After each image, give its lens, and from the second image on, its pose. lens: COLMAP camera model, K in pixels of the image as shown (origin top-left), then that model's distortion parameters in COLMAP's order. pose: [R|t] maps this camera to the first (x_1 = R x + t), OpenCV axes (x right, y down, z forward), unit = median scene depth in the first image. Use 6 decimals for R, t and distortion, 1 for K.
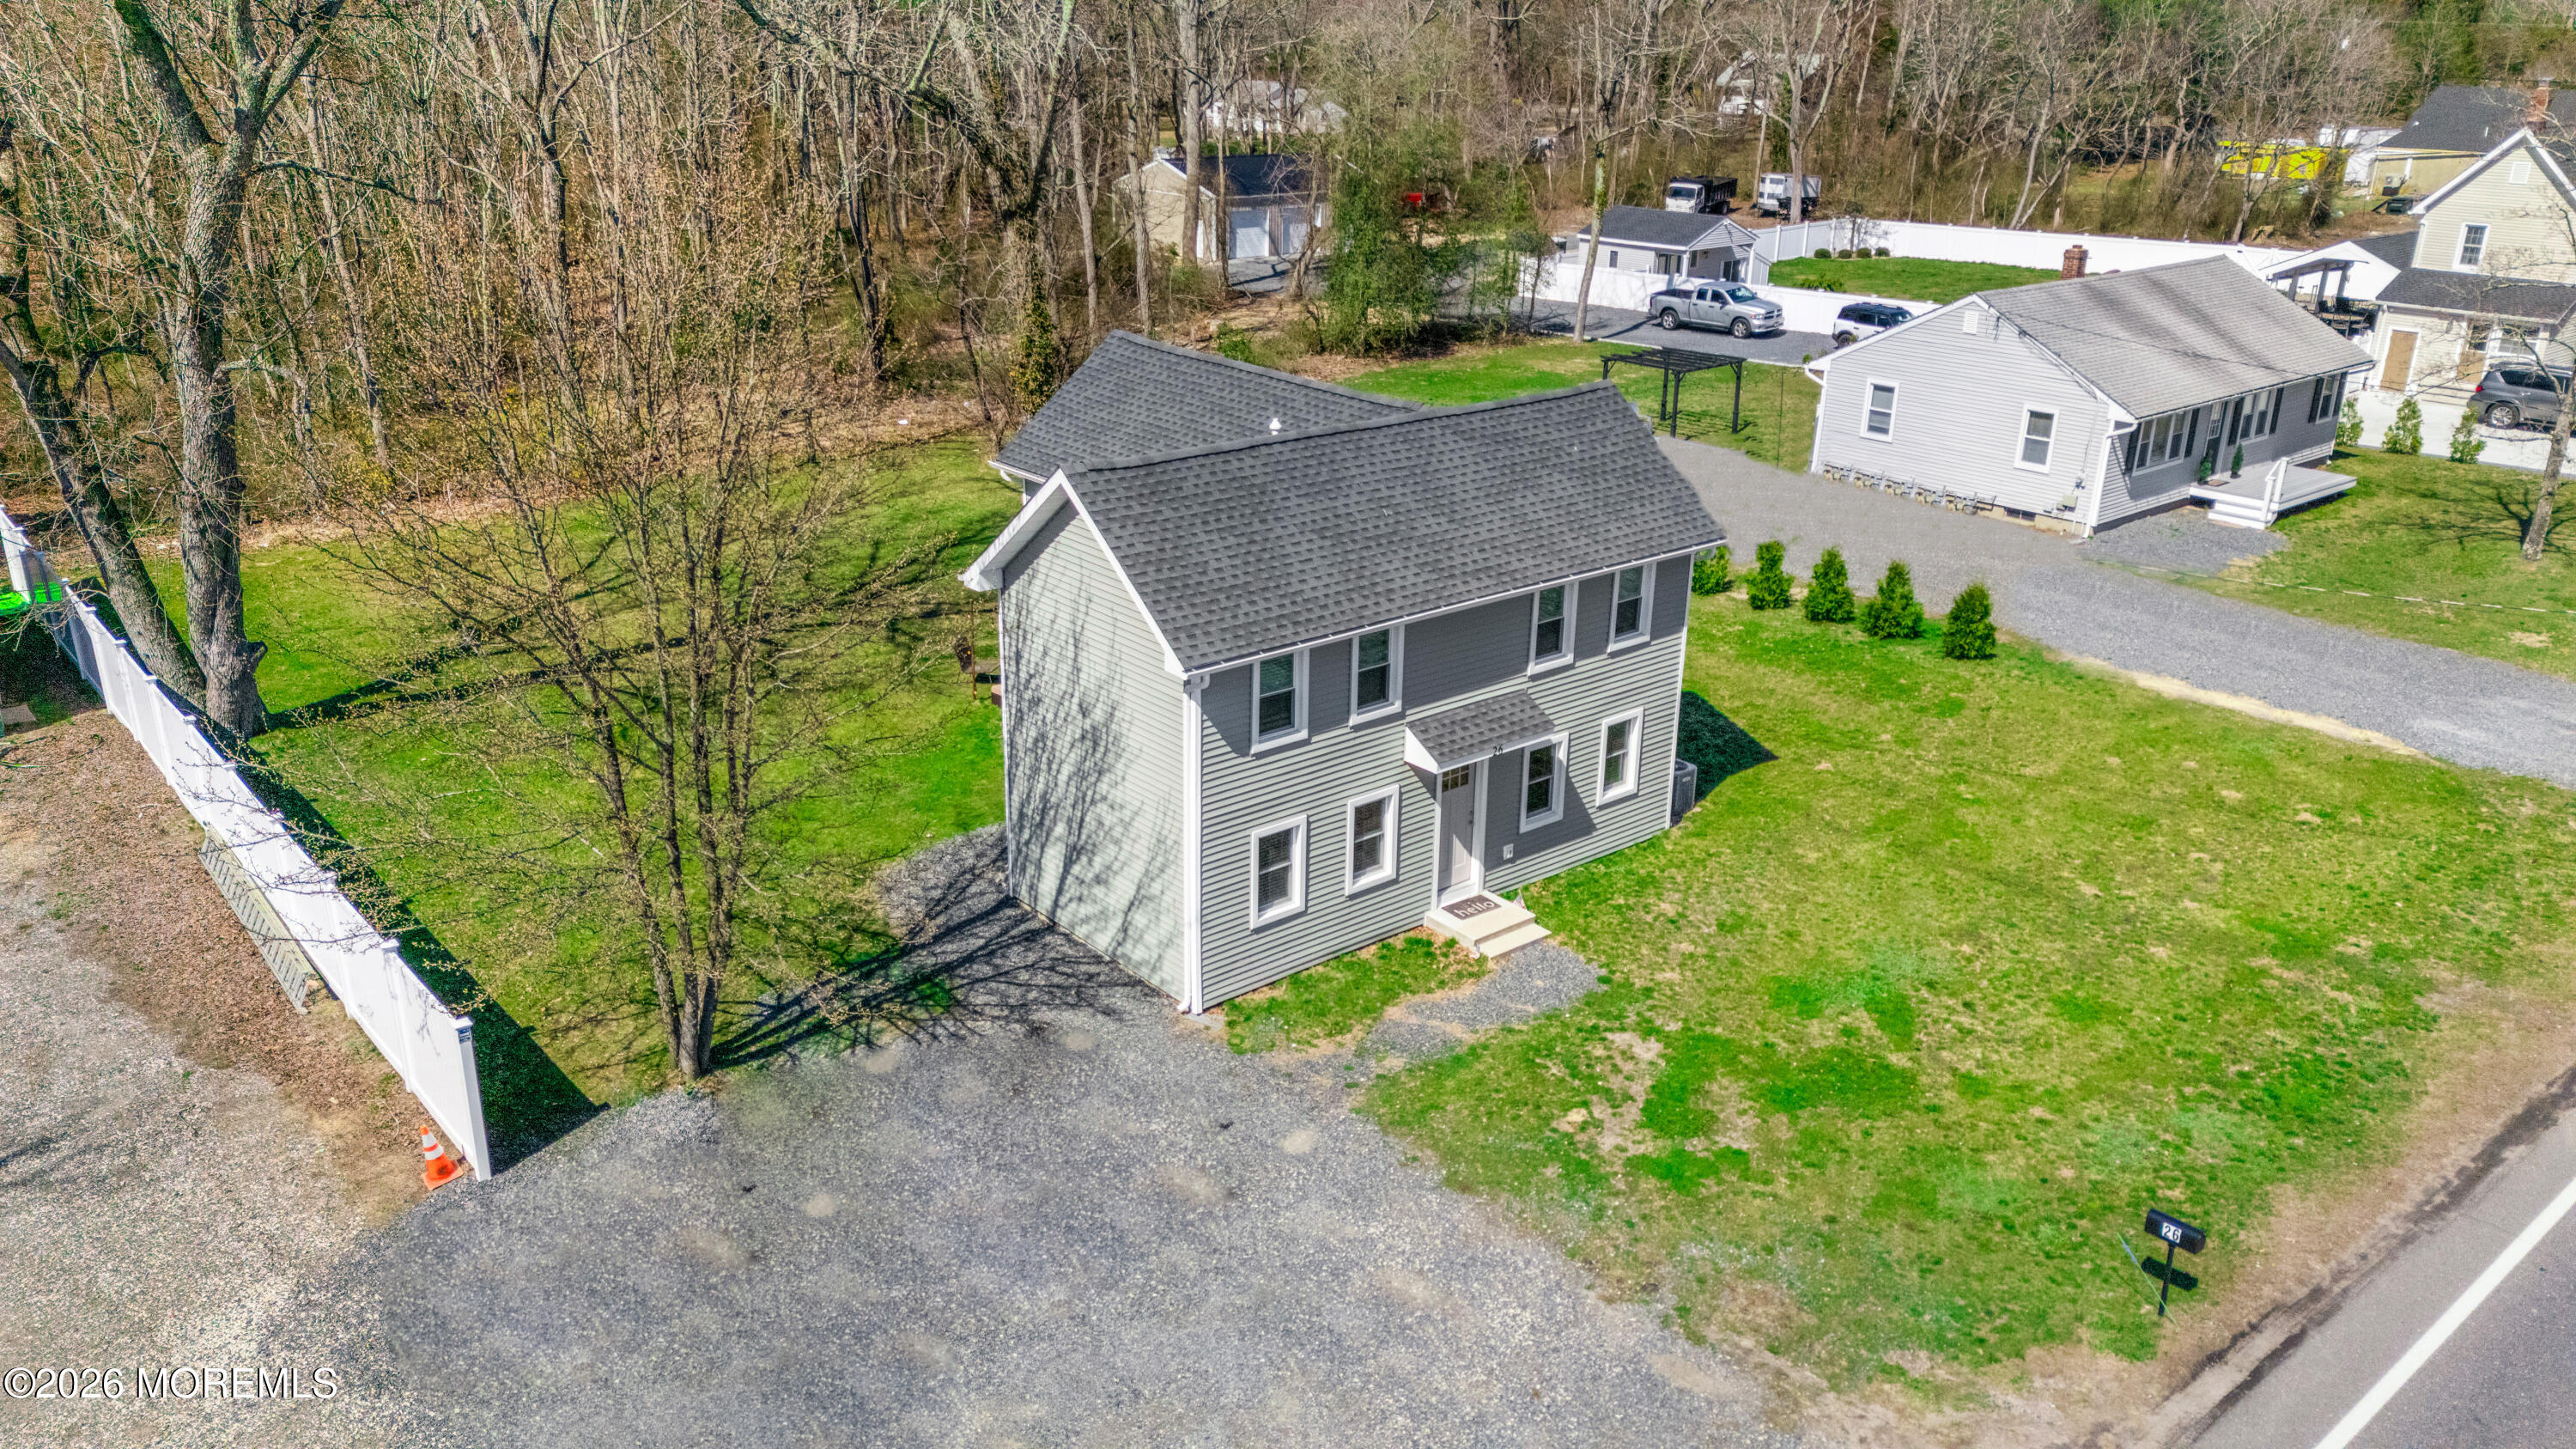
lens RADIAL K [[1870.3, 0, 1288.0], [0, 1870.3, 724.5], [0, 0, 1]] dist [0.080099, -0.067791]
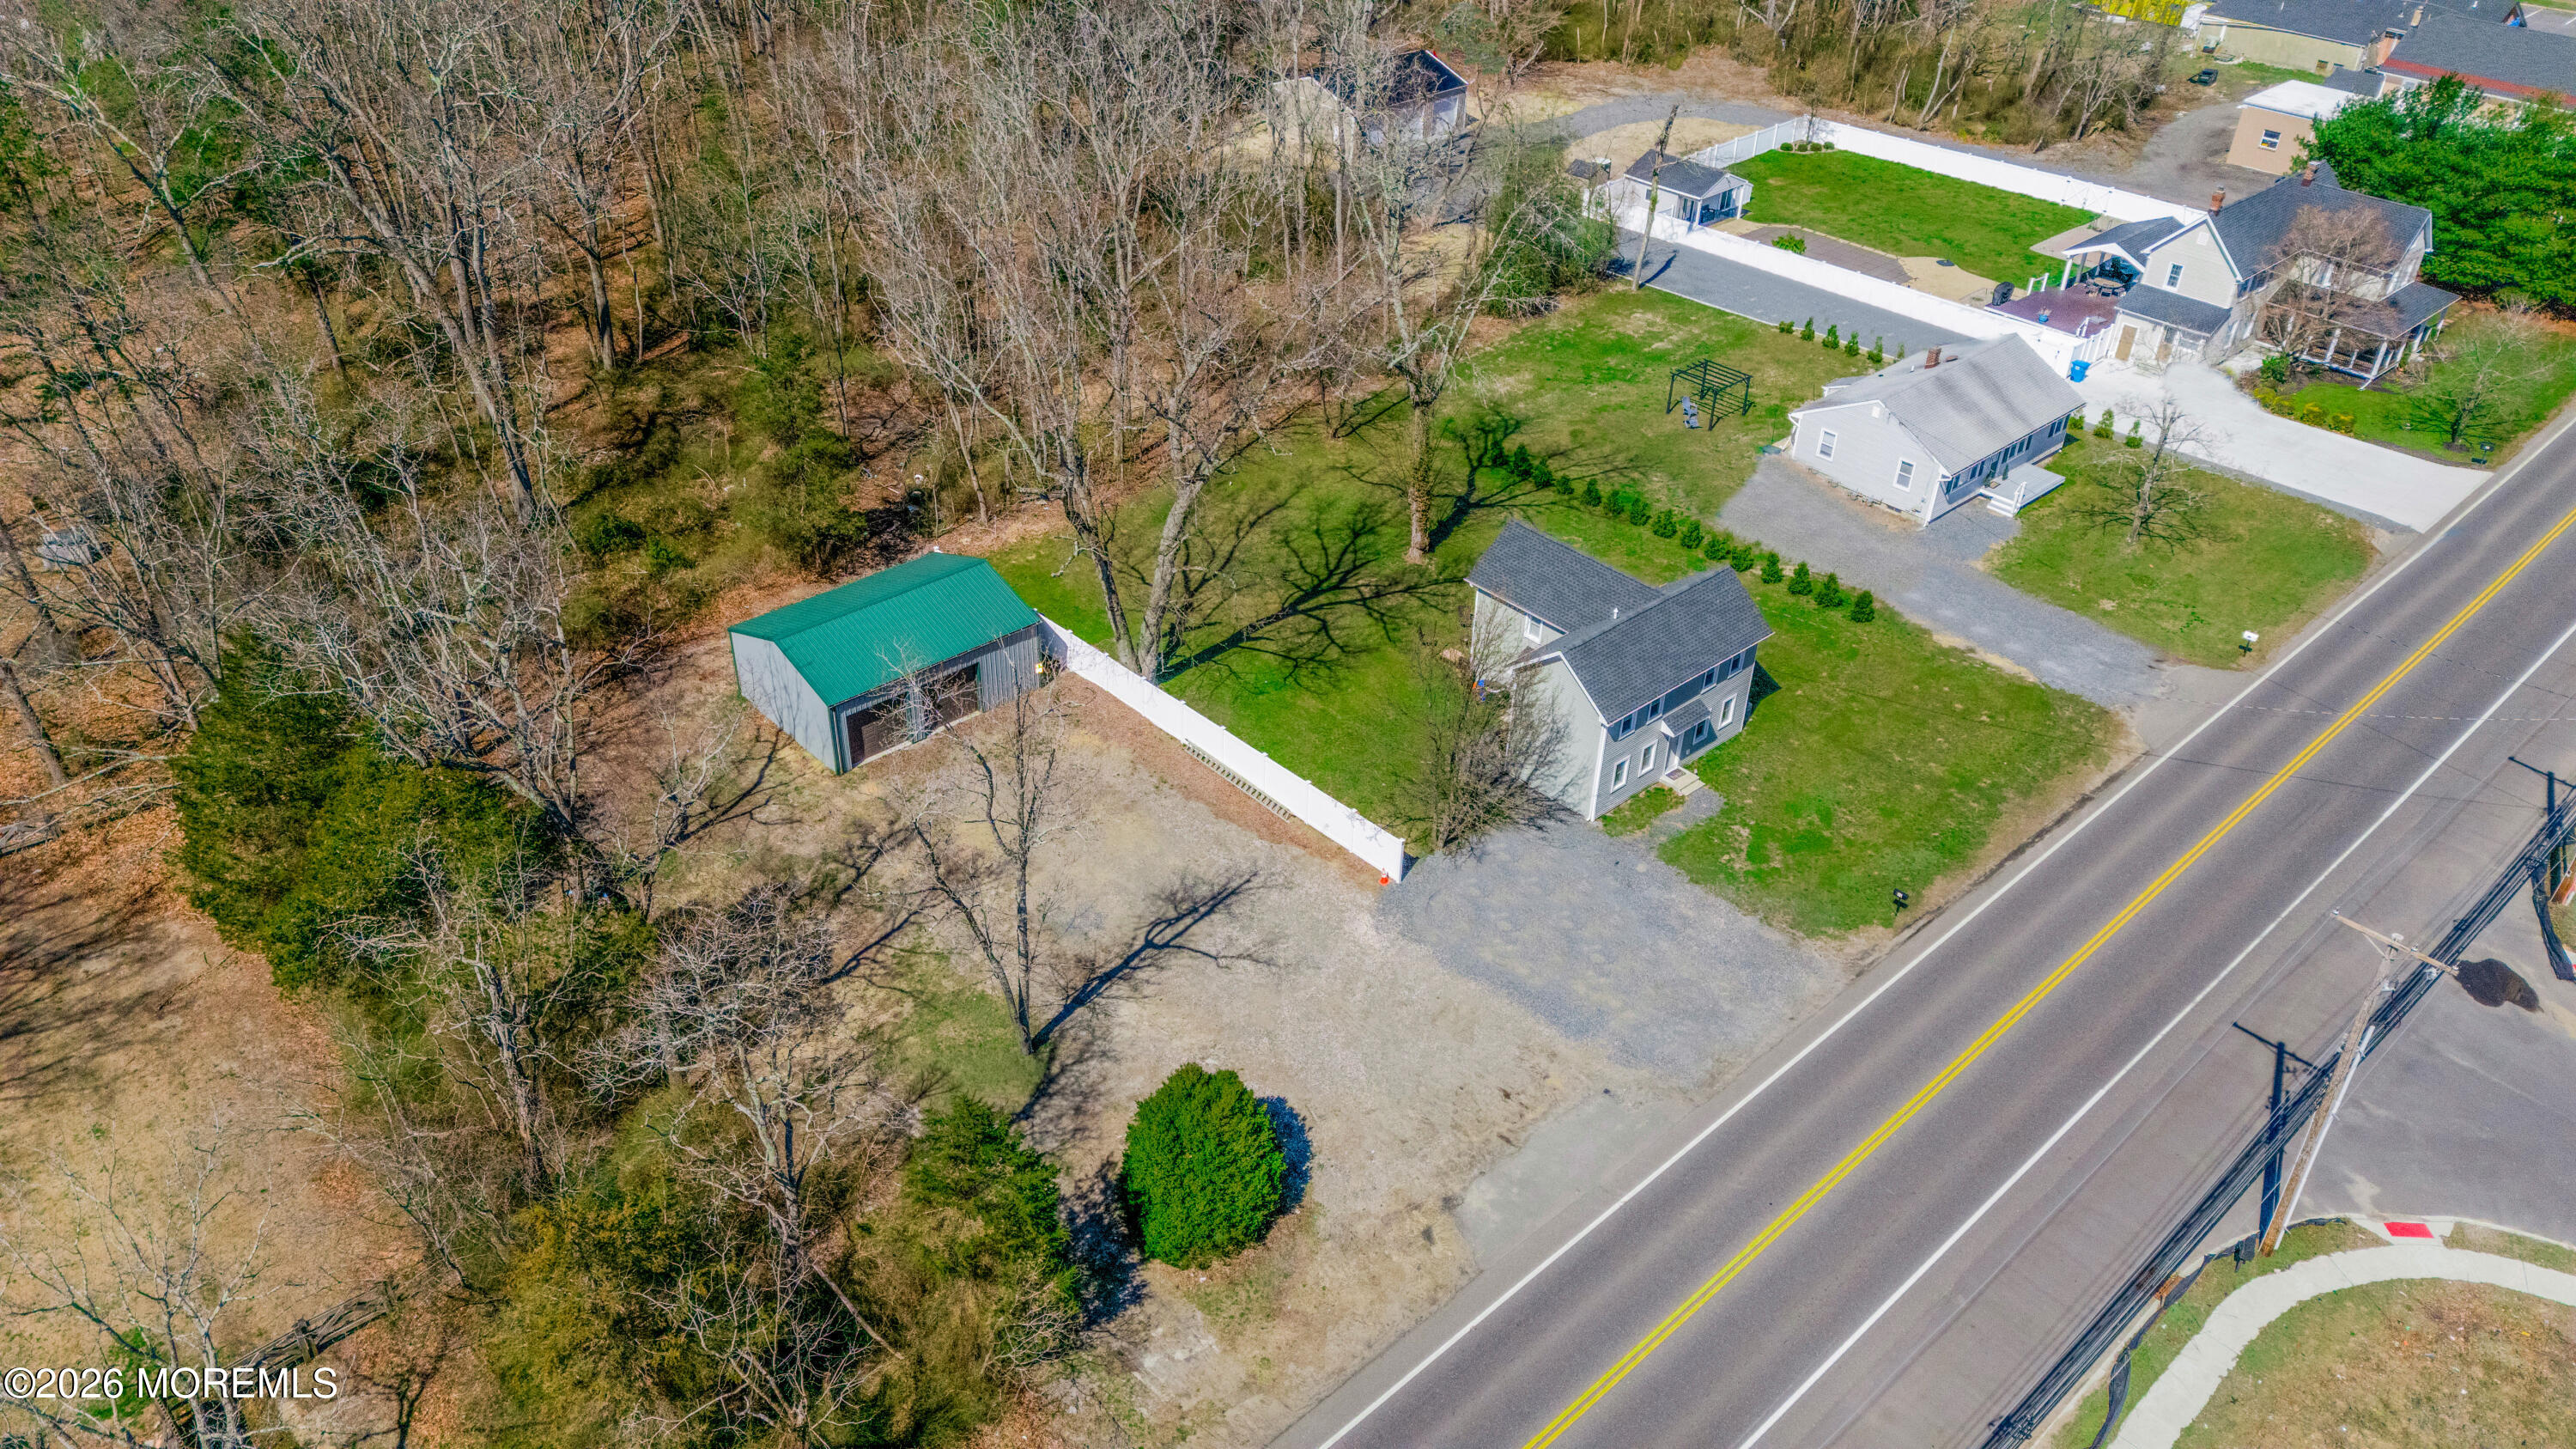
lens RADIAL K [[1867.8, 0, 1288.0], [0, 1867.8, 724.5], [0, 0, 1]] dist [0.082735, -0.108182]
pose [[0.998699, -0.017909, 0.047739, -0.638793], [0.006532, 0.973510, 0.228550, -0.644216], [-0.050568, -0.227941, 0.972361, -1.735819]]
